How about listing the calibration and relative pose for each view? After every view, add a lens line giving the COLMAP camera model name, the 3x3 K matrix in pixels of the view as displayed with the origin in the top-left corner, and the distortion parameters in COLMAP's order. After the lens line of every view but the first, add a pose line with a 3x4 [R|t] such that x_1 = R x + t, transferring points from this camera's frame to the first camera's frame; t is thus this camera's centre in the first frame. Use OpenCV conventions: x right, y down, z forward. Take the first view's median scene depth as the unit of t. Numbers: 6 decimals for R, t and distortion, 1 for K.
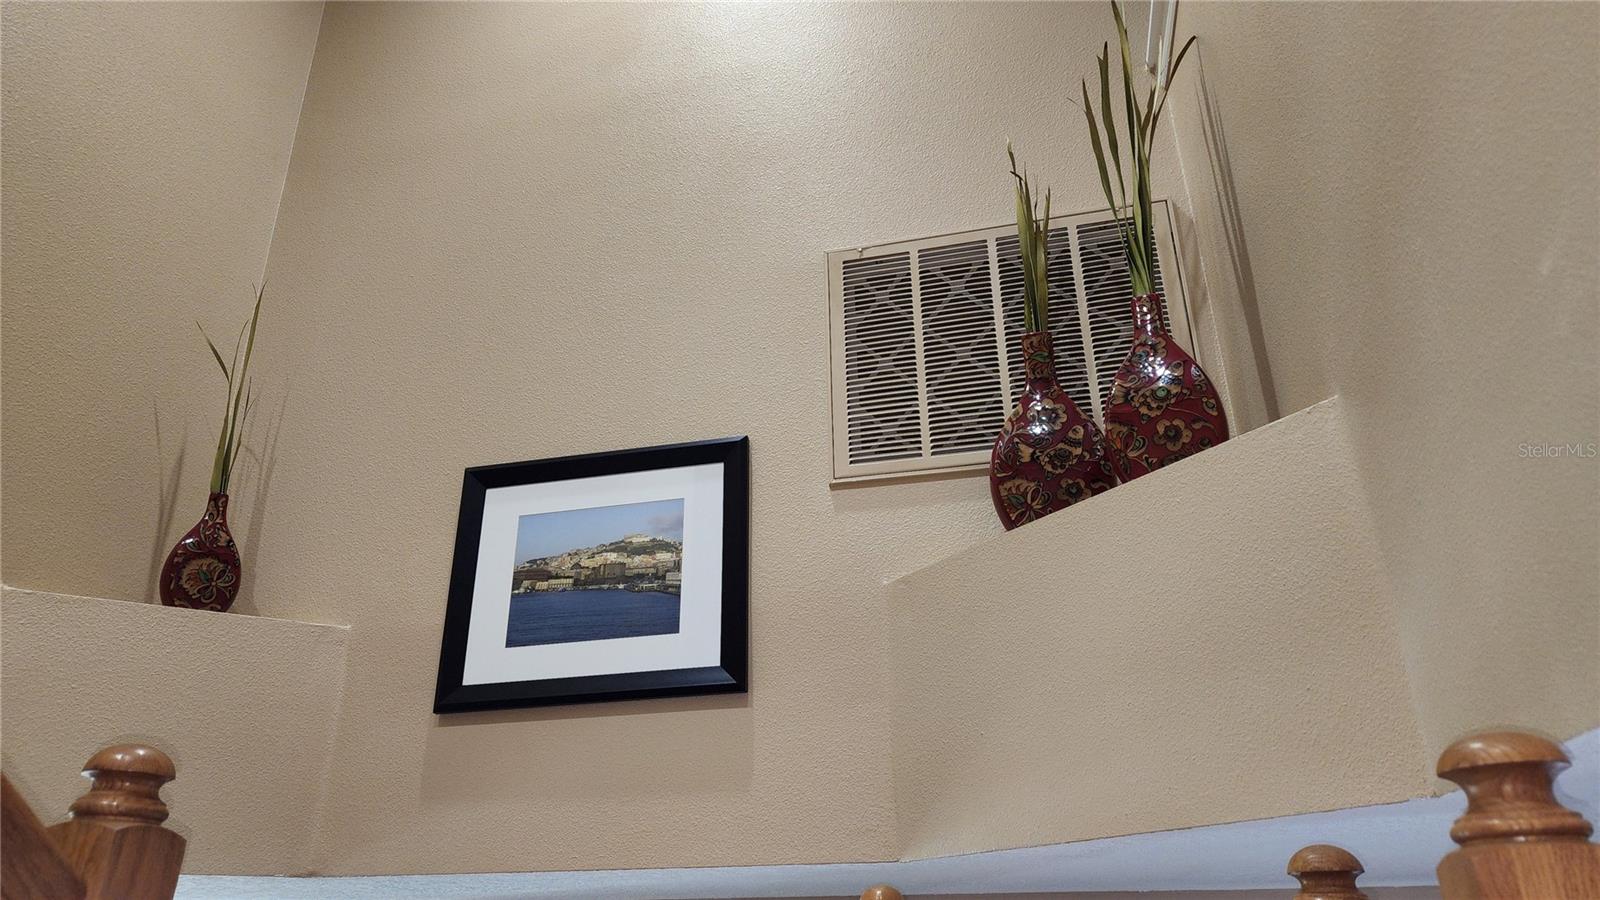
lens RADIAL K [[1072.4, 0, 783.5], [0, 1072.4, 470.0], [0, 0, 1]] dist [0.060250, -0.064080]
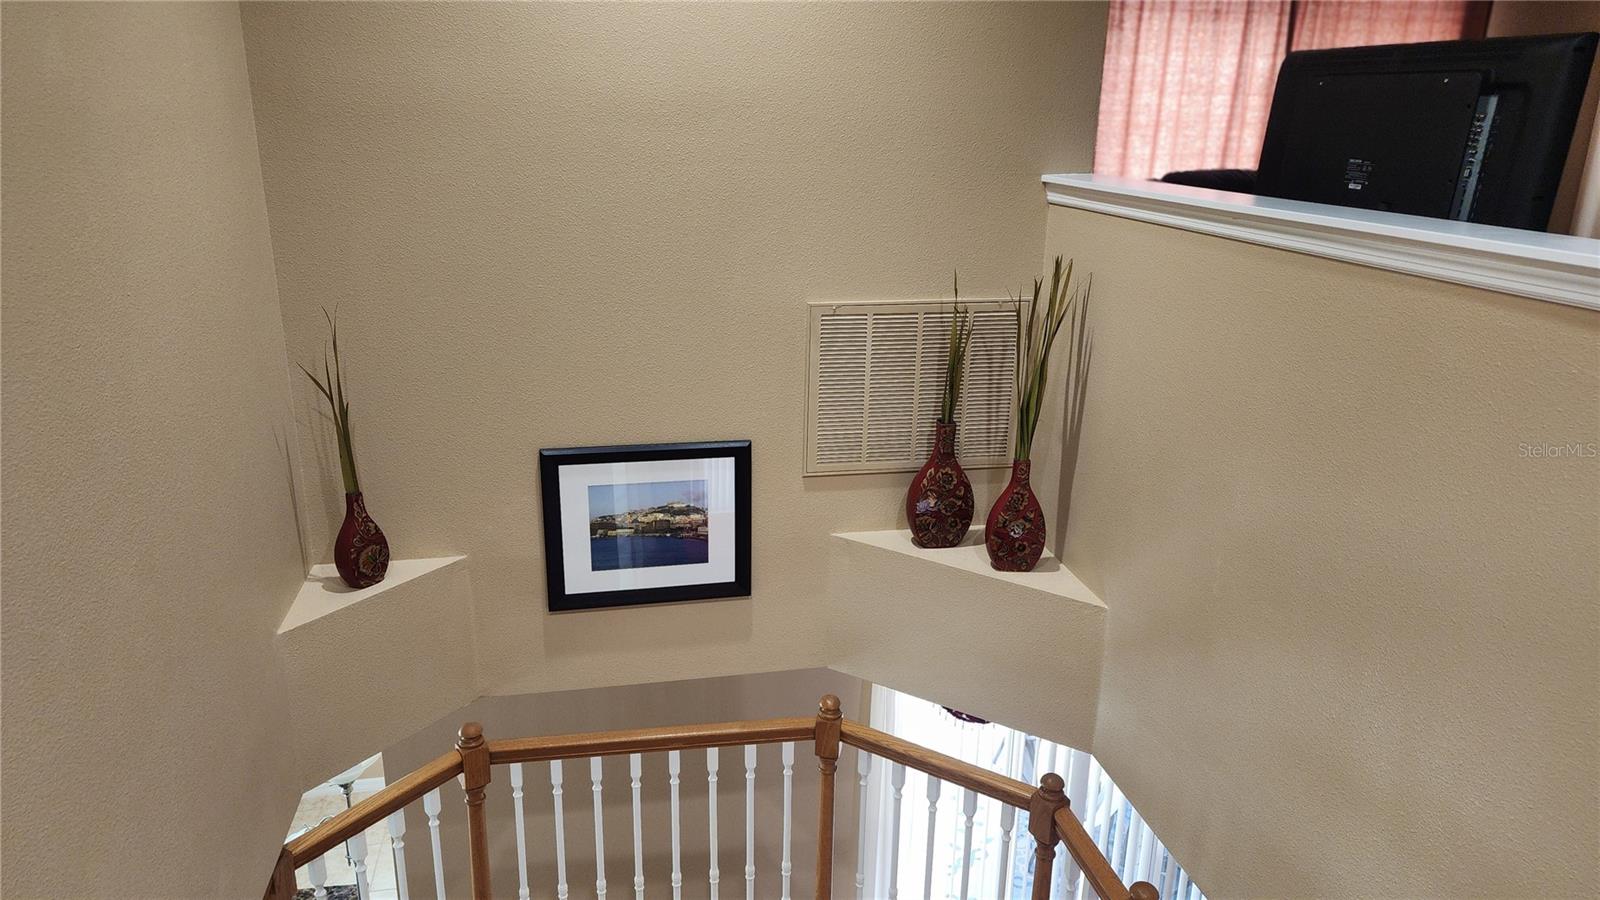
lens RADIAL K [[1072.4, 0, 799.5], [0, 1072.4, 450.7], [0, 0, 1]] dist [0.060250, -0.064080]
pose [[0.900129, -0.113340, 0.420620, -0.622159], [-0.198565, 0.752668, 0.627744, -1.004444], [-0.387736, -0.648572, 0.654993, -0.024368]]
